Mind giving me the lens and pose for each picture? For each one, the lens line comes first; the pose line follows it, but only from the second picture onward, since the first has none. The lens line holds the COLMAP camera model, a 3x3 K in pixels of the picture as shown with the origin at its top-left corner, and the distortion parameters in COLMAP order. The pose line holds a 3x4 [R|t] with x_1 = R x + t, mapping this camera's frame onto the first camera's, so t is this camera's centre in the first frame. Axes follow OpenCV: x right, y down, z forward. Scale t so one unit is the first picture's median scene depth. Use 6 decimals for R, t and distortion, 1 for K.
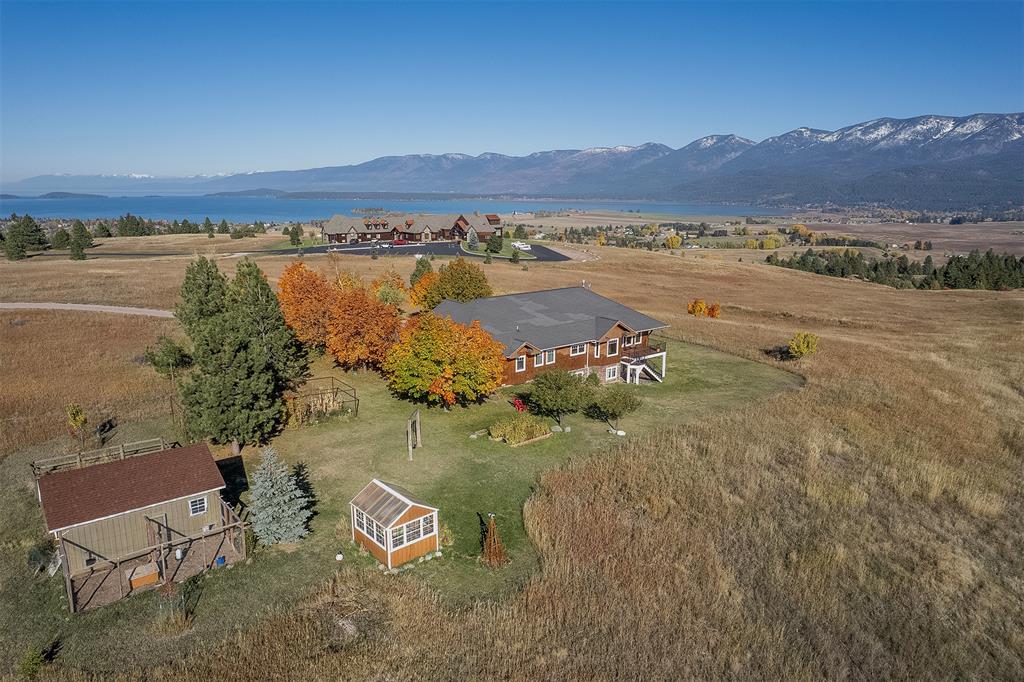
lens RADIAL K [[660.5, 0, 511.5], [0, 660.5, 345.5], [0, 0, 1]] dist [-0.049457, 0.022156]
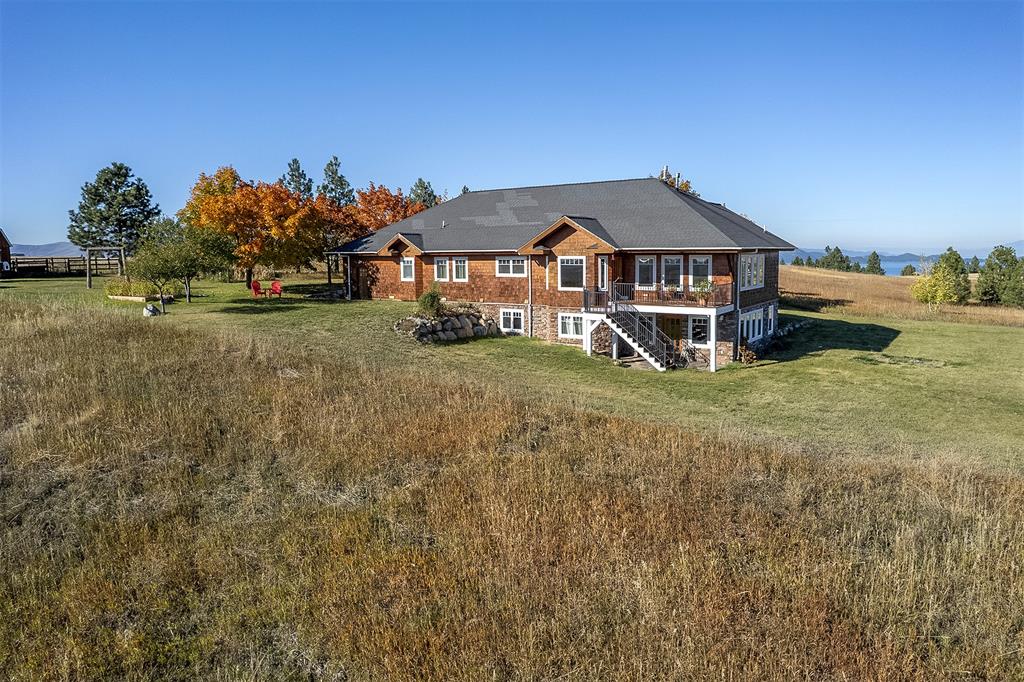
lens RADIAL K [[660.5, 0, 512.4], [0, 660.5, 337.5], [0, 0, 1]] dist [-0.049457, 0.022156]
pose [[0.298665, 0.110264, -0.947967, 0.160598], [-0.211994, 0.976152, 0.046752, 0.009505], [0.930515, 0.187000, 0.314917, 0.208353]]
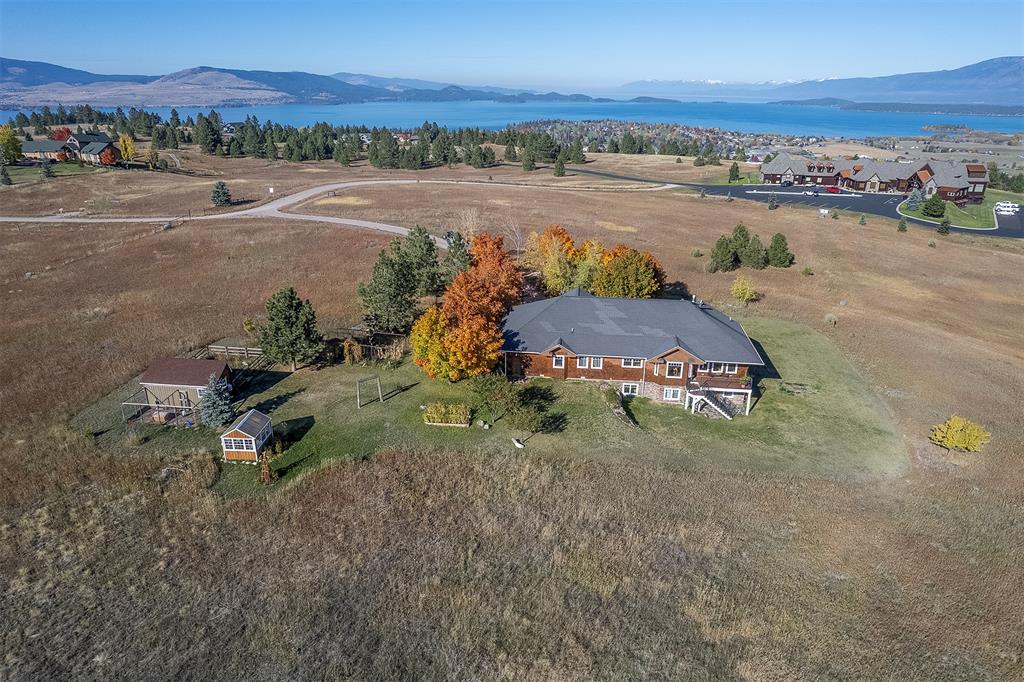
lens RADIAL K [[660.5, 0, 512.8], [0, 660.5, 339.7], [0, 0, 1]] dist [-0.049457, 0.022156]
pose [[0.709186, 0.248988, -0.659591, 0.161194], [-0.167311, 0.968273, 0.185621, -0.047743], [0.684881, -0.021283, 0.728344, 0.028009]]
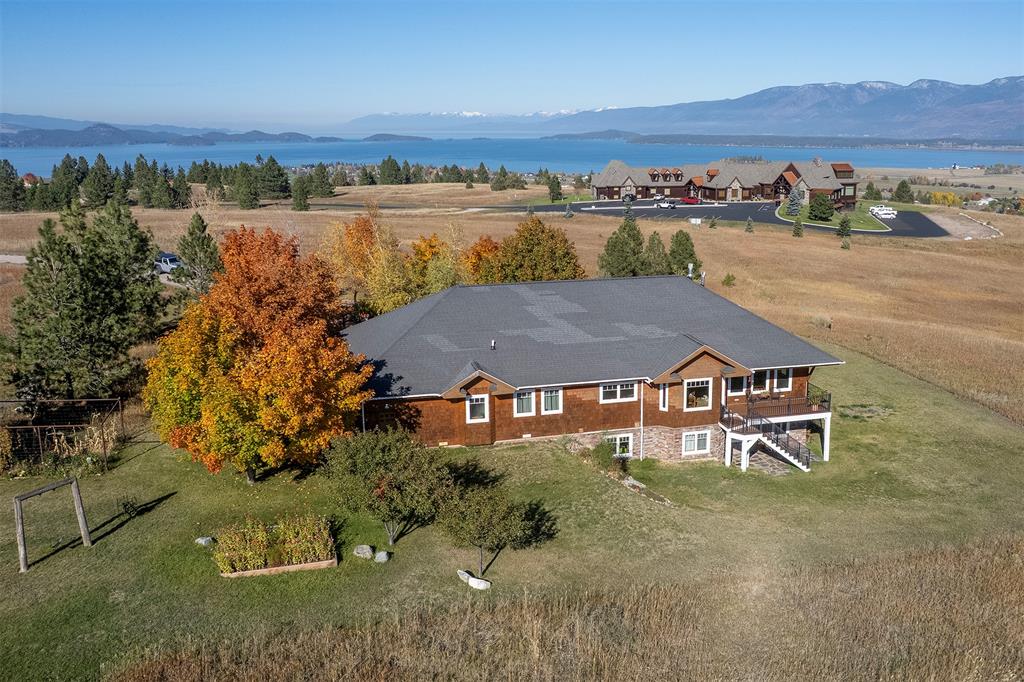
lens RADIAL K [[916.0, 0, 583.0], [0, 916.0, 320.0], [0, 0, 1]] dist [-0.062055, 0.021071]
pose [[0.926788, 0.072019, -0.368614, 0.085598], [-0.082824, 0.996472, -0.013552, -0.009942], [0.366338, 0.043090, 0.929484, 0.074734]]
